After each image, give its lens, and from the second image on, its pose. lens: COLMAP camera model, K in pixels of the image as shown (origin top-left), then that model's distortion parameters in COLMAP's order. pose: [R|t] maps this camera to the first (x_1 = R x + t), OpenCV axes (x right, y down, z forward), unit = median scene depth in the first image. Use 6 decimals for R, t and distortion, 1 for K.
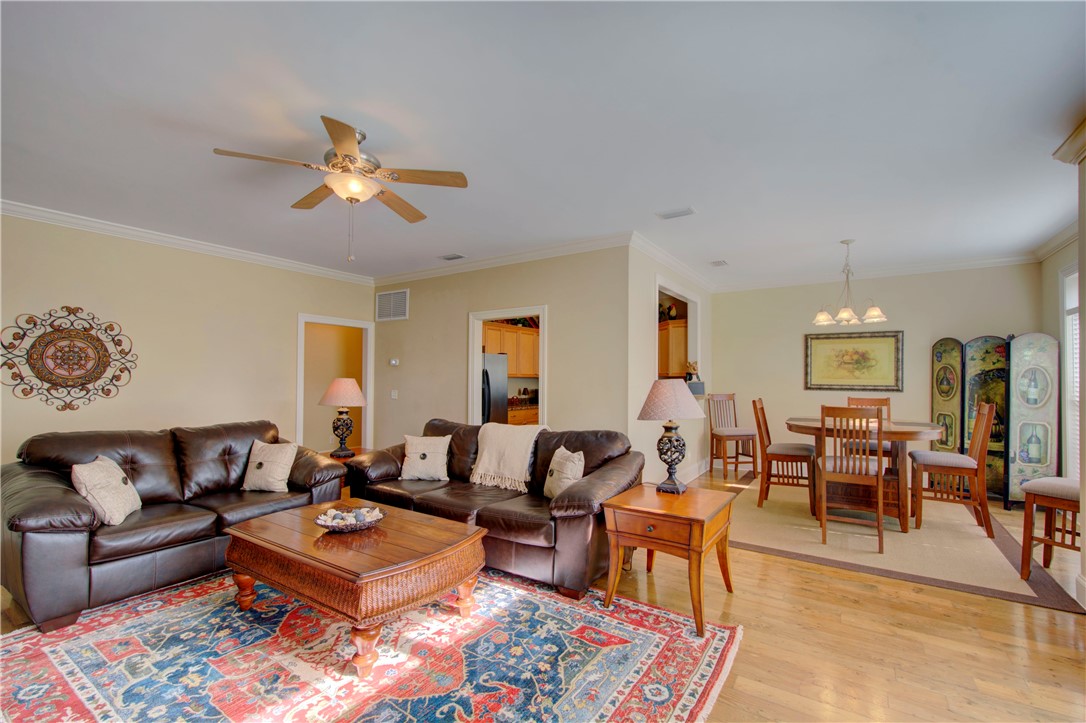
lens RADIAL K [[473.7, 0, 546.0], [0, 473.7, 377.8], [0, 0, 1]] dist [-0.002421, -0.000770]
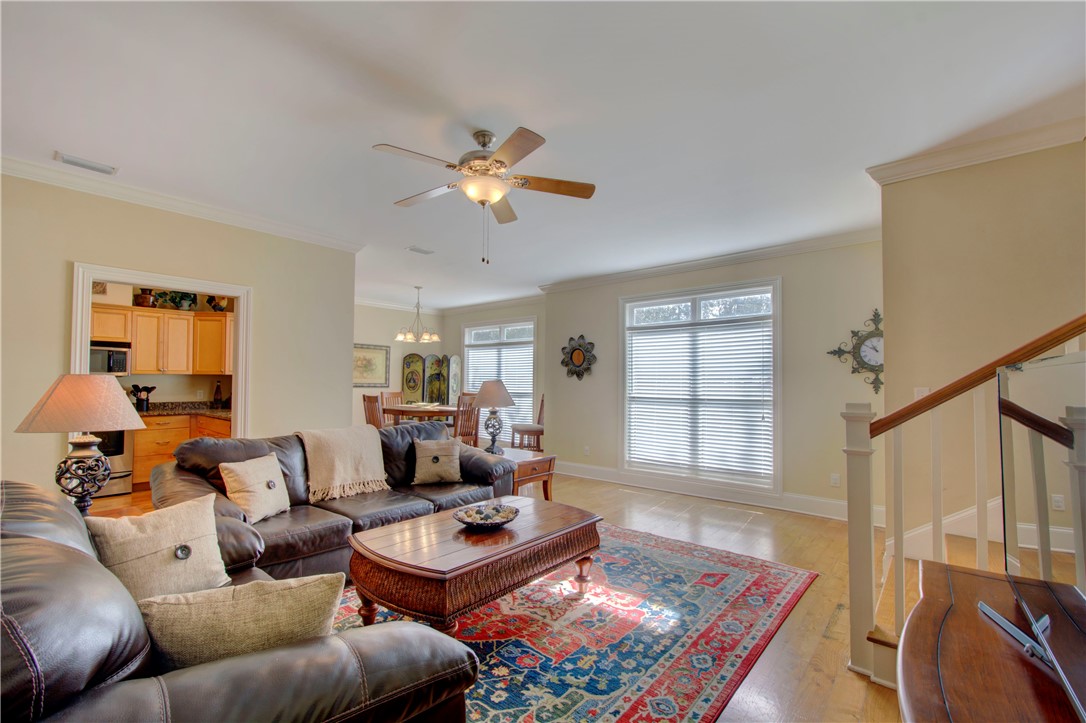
lens RADIAL K [[473.7, 0, 546.0], [0, 473.7, 377.8], [0, 0, 1]] dist [-0.002421, -0.000770]
pose [[0.108917, 0.004902, 0.994039, -0.951837], [-0.008558, 0.999955, -0.003994, 0.001265], [-0.994014, -0.008072, 0.108954, 0.510636]]
